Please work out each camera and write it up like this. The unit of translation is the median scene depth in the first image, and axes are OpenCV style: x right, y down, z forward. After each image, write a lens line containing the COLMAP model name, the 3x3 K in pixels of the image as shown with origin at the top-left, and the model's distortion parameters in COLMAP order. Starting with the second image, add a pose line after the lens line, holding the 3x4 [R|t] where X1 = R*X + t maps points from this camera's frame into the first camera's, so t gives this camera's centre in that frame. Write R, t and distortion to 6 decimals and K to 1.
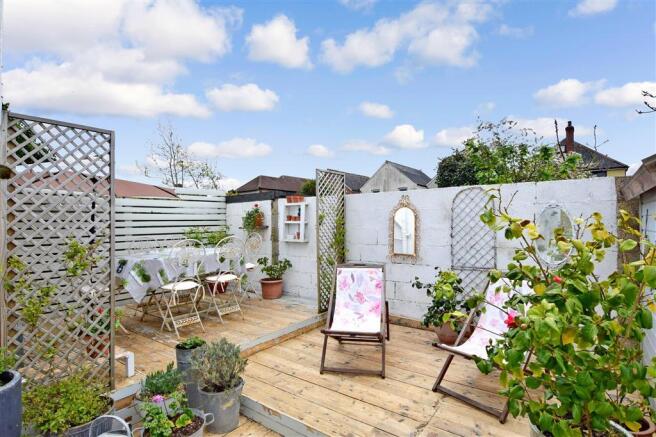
lens RADIAL K [[343.7, 0, 327.8], [0, 343.7, 221.1], [0, 0, 1]] dist [-0.023422, -0.000080]
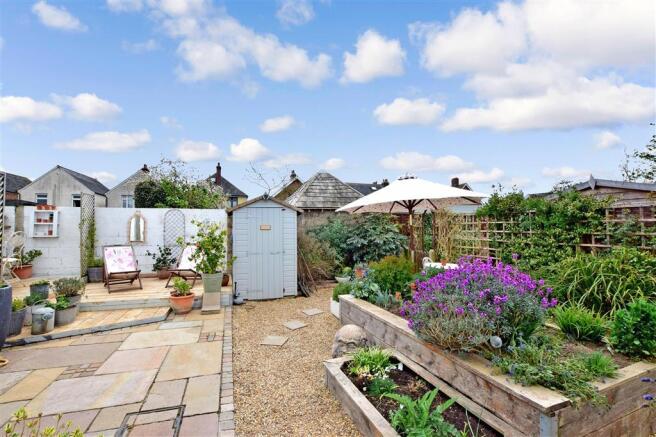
lens RADIAL K [[290.9, 0, 325.7], [0, 290.9, 221.4], [0, 0, 1]] dist [-0.019082, 0.000061]
pose [[0.563550, 0.026543, 0.825655, -0.408605], [-0.006942, 0.999601, -0.027397, 0.018236], [-0.826053, 0.009708, 0.563509, -0.619235]]
